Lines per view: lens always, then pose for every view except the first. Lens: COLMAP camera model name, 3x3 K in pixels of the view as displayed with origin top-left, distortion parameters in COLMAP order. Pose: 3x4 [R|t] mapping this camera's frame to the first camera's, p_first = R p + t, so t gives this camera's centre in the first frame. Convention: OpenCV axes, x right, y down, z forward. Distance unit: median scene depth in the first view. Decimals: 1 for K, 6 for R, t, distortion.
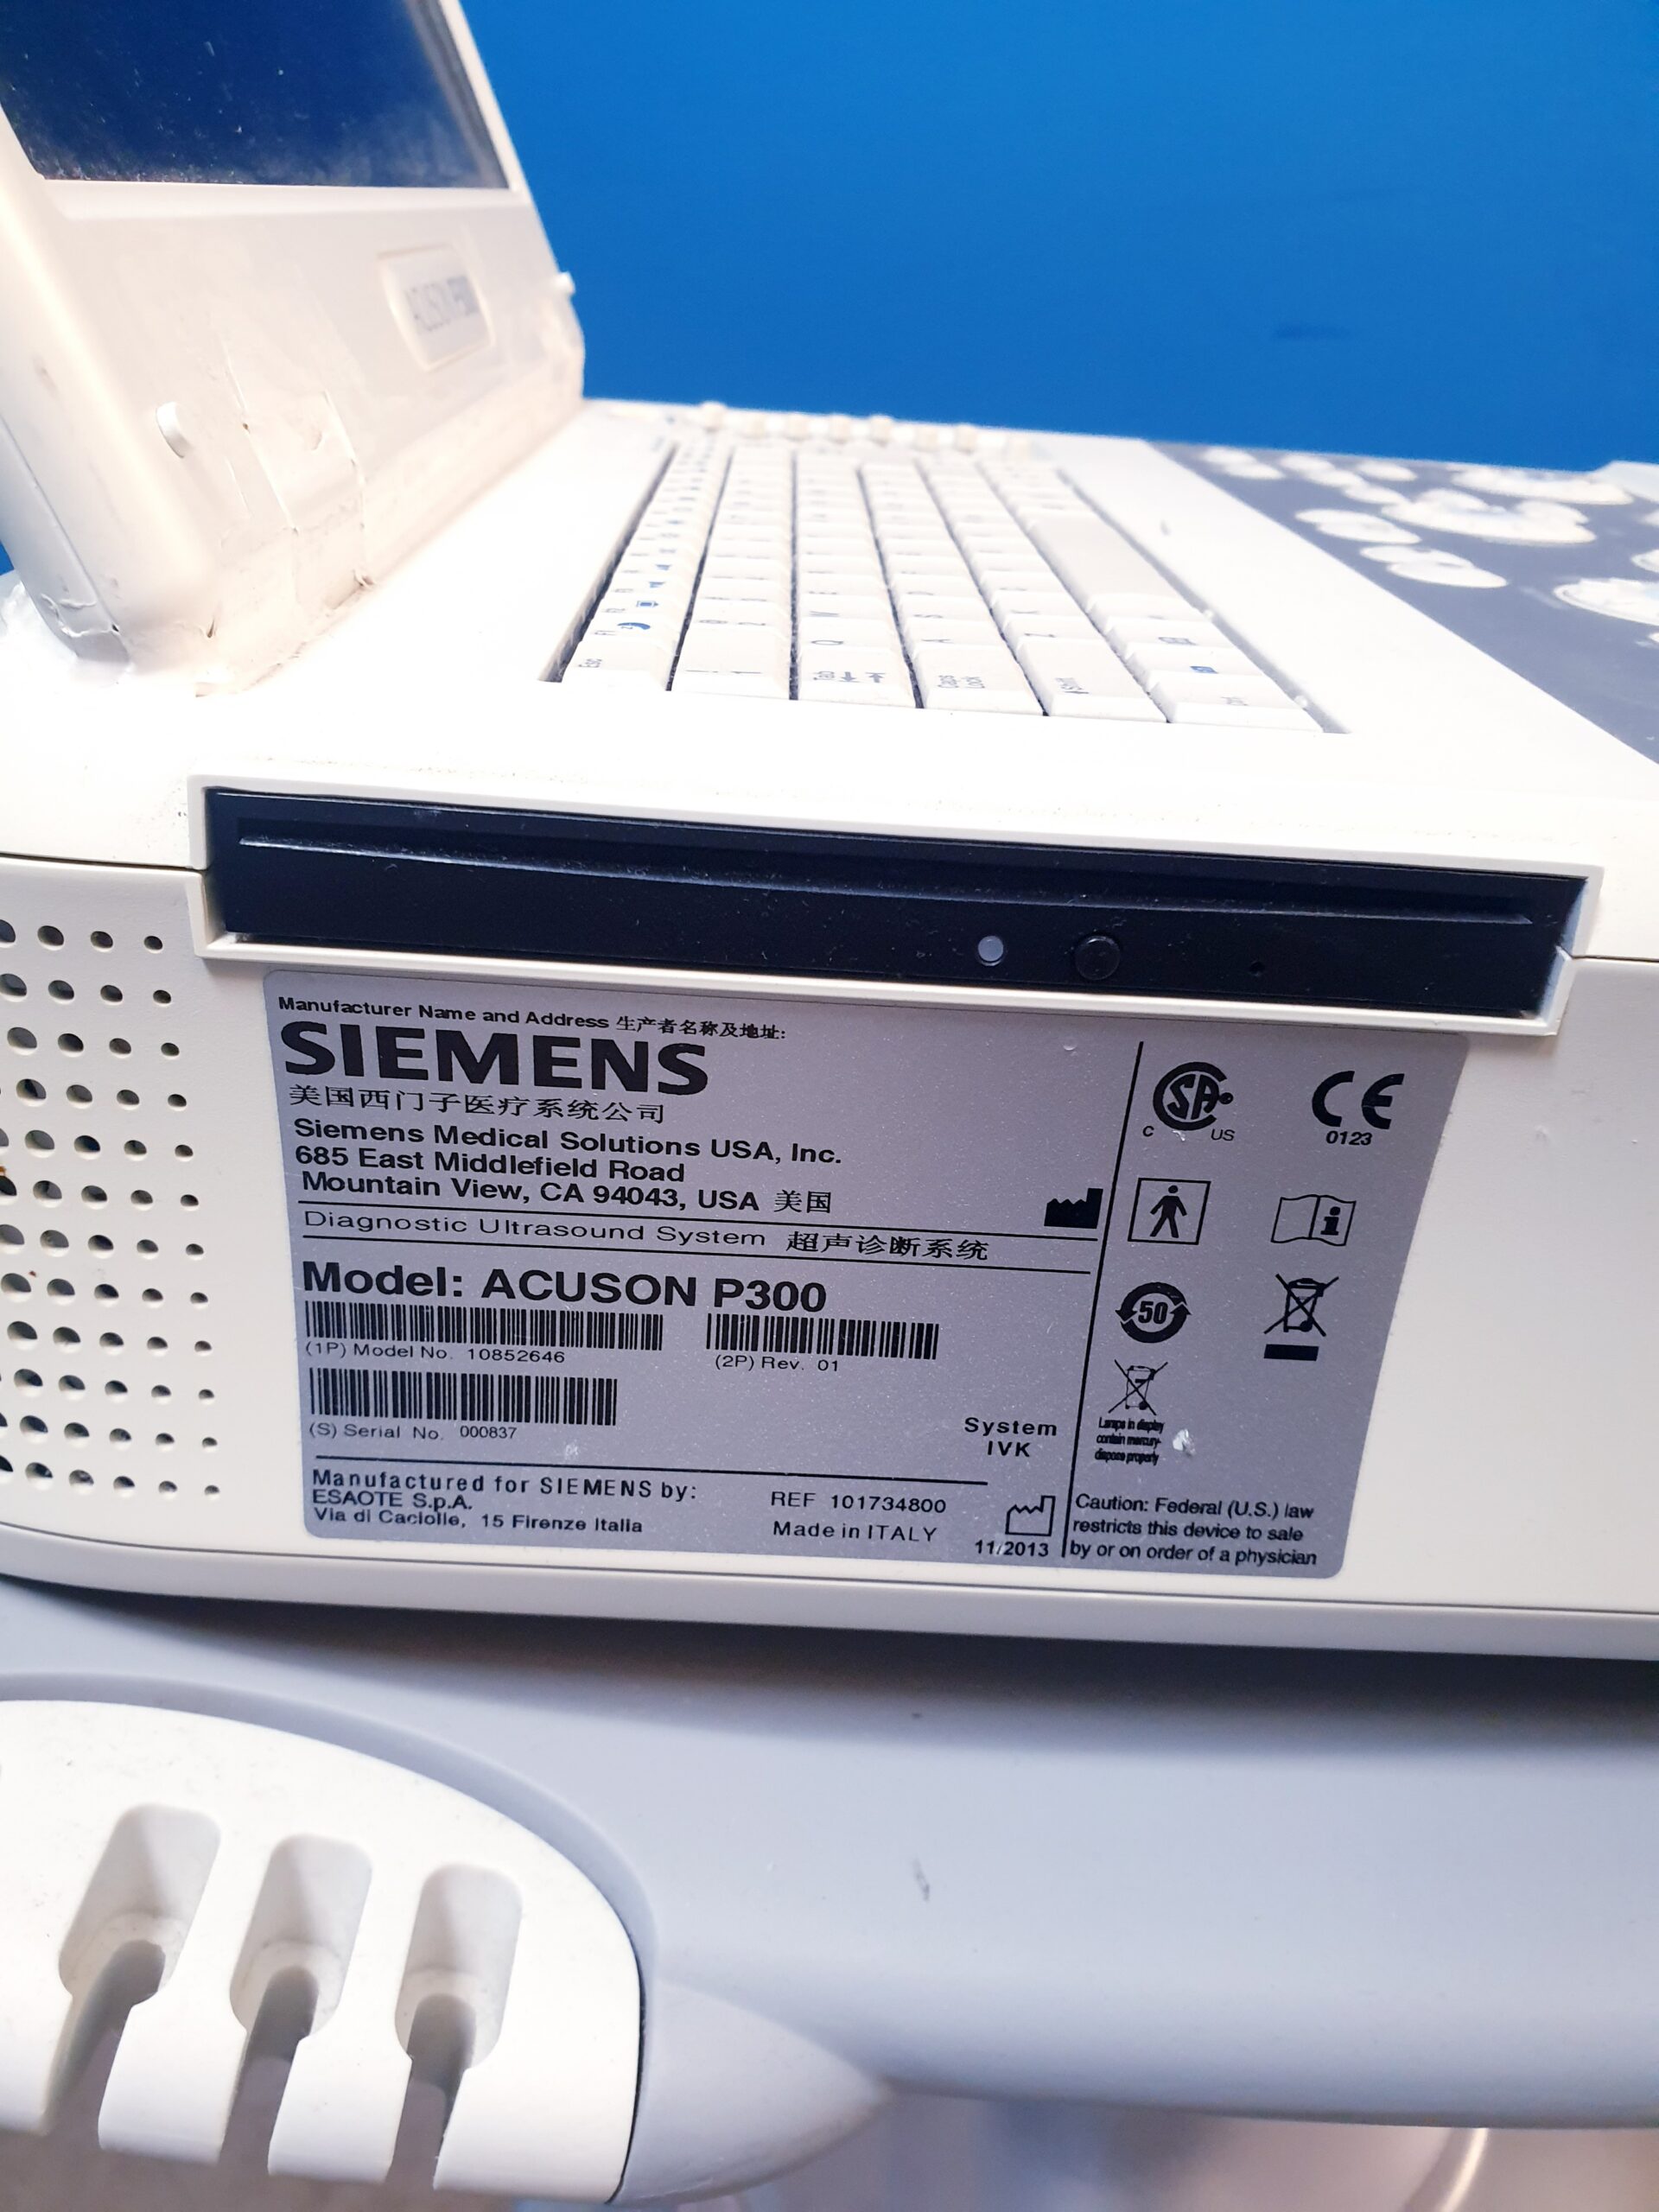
lens RADIAL K [[1752.6, 0, 748.6], [0, 1752.6, 1104.6], [0, 0, 1]] dist [0.139437, -0.394589]
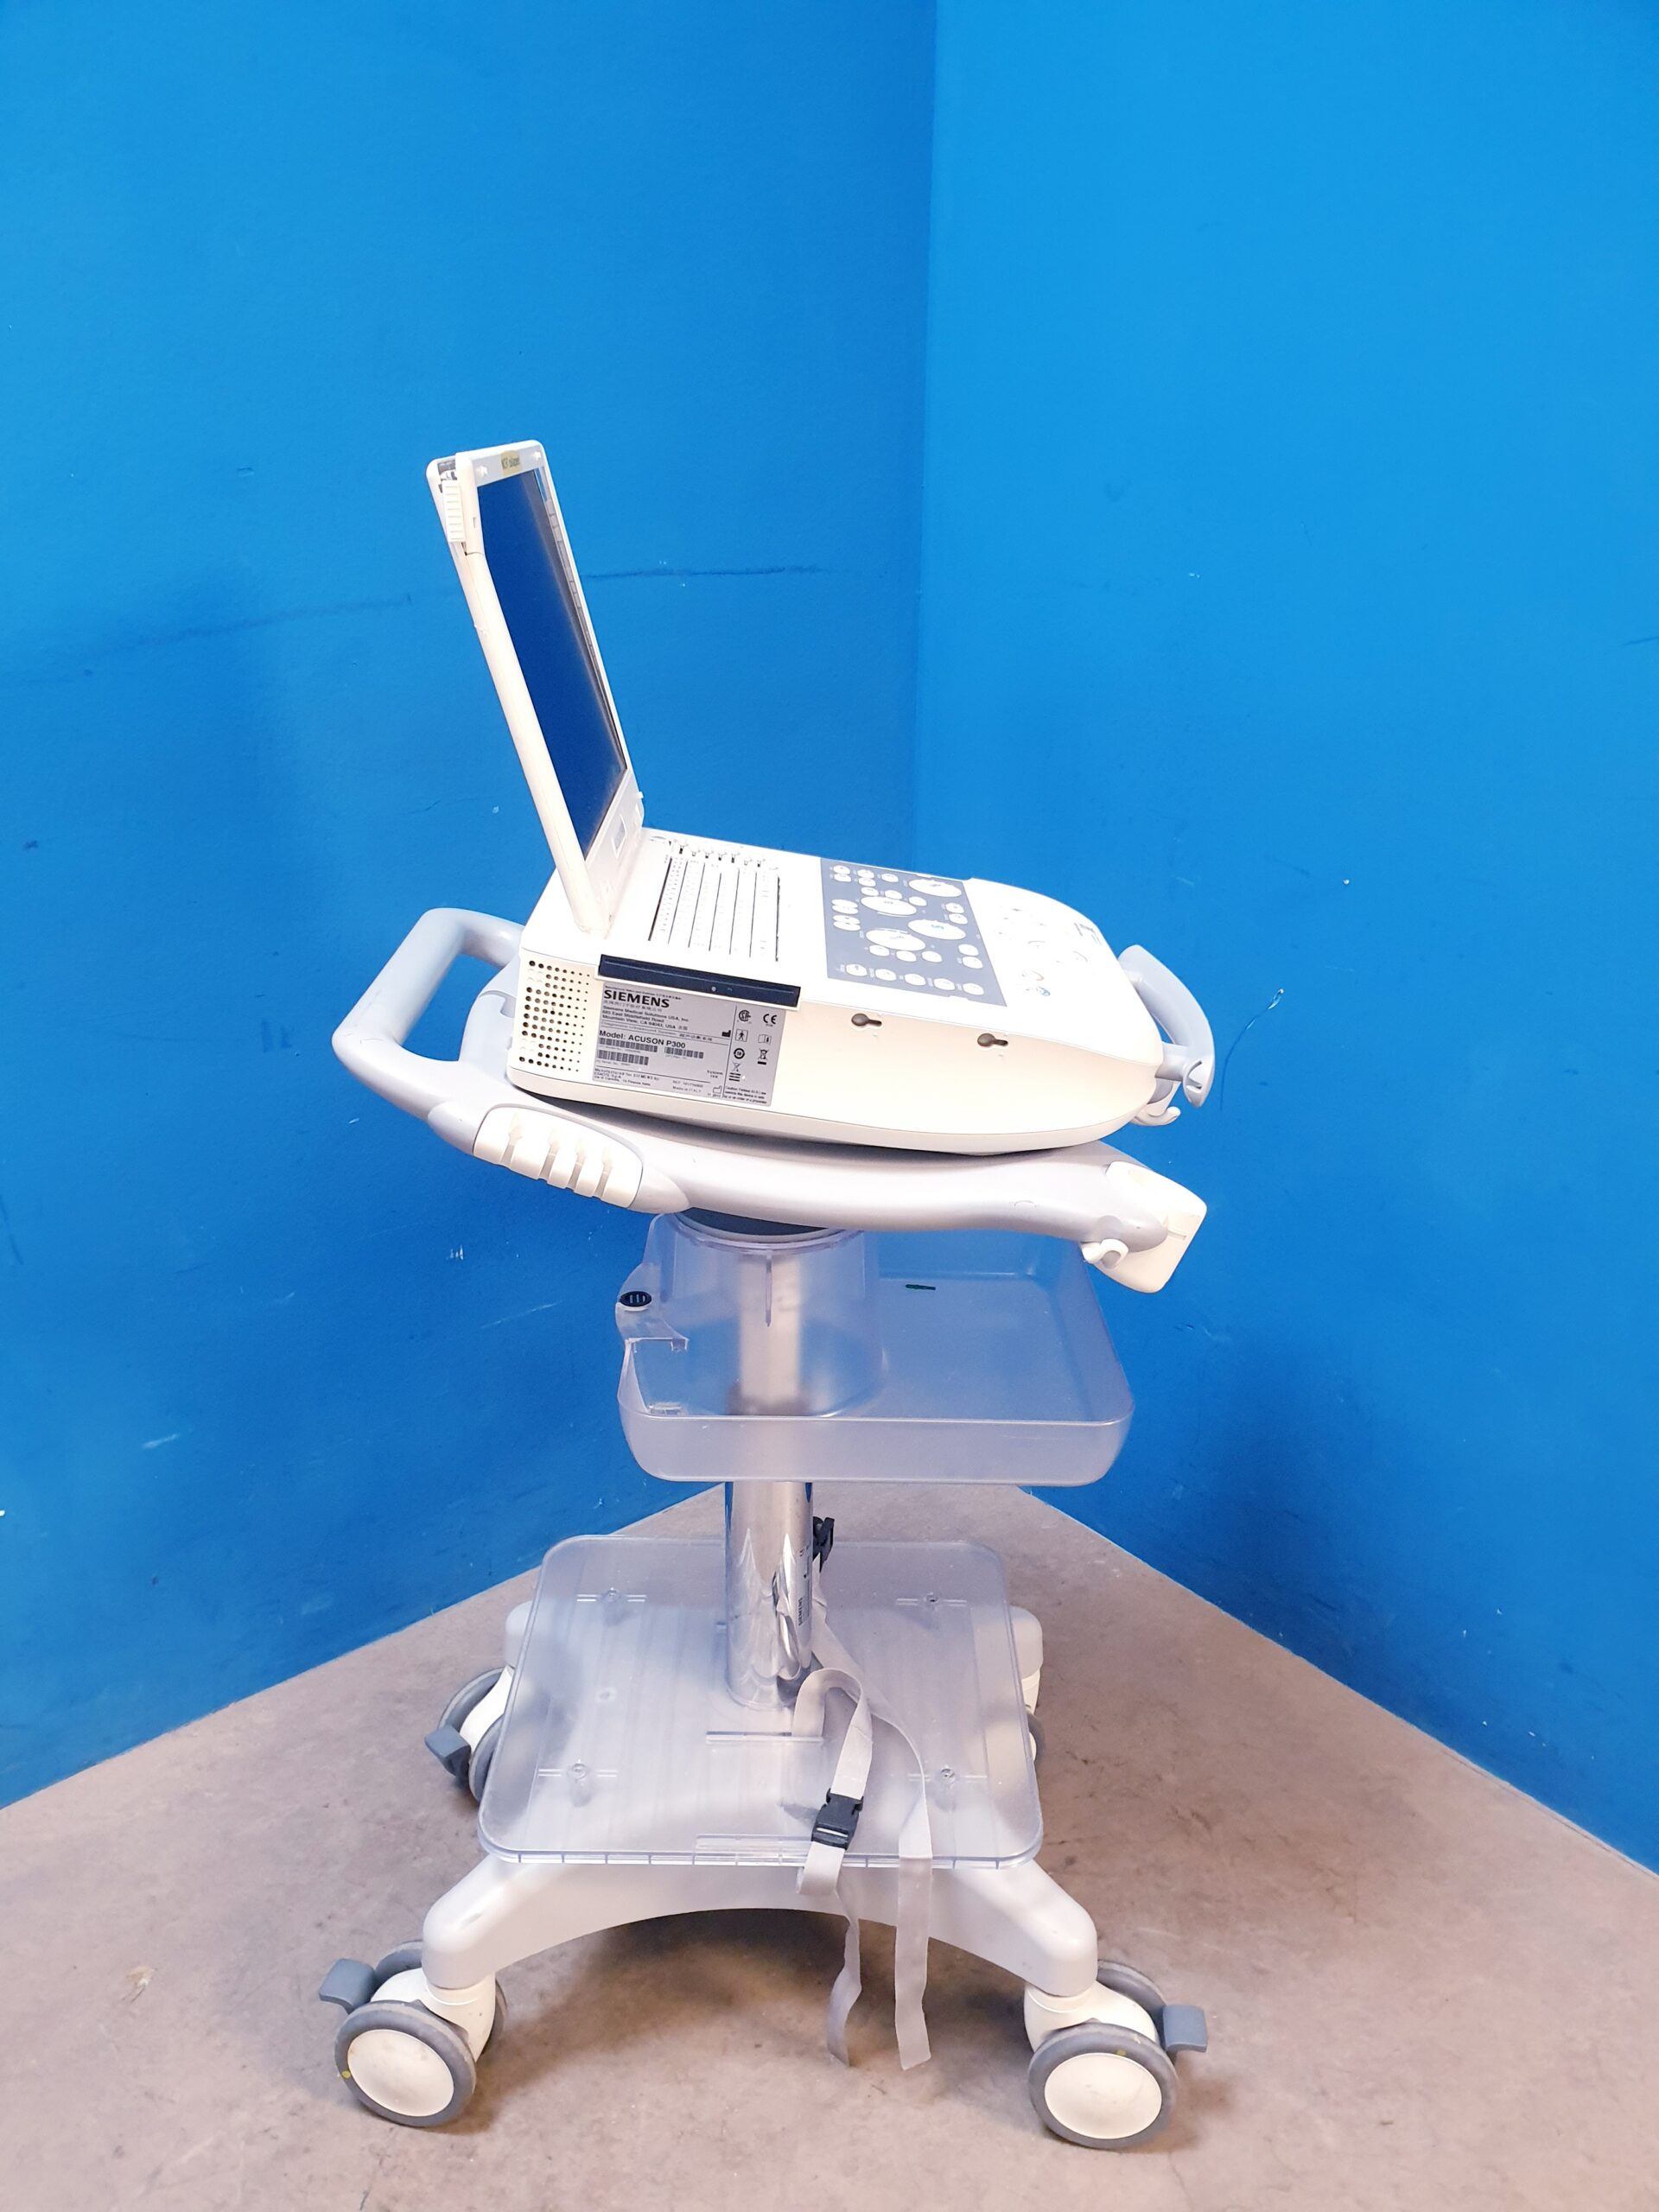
lens RADIAL K [[1707.6, 0, 836.4], [0, 1707.6, 1141.2], [0, 0, 1]] dist [0.050427, -0.229903]
pose [[0.992164, 0.088898, 0.087790, 0.073728], [-0.083070, 0.994224, -0.067954, 0.790577], [-0.093324, 0.060129, 0.993818, -4.846654]]
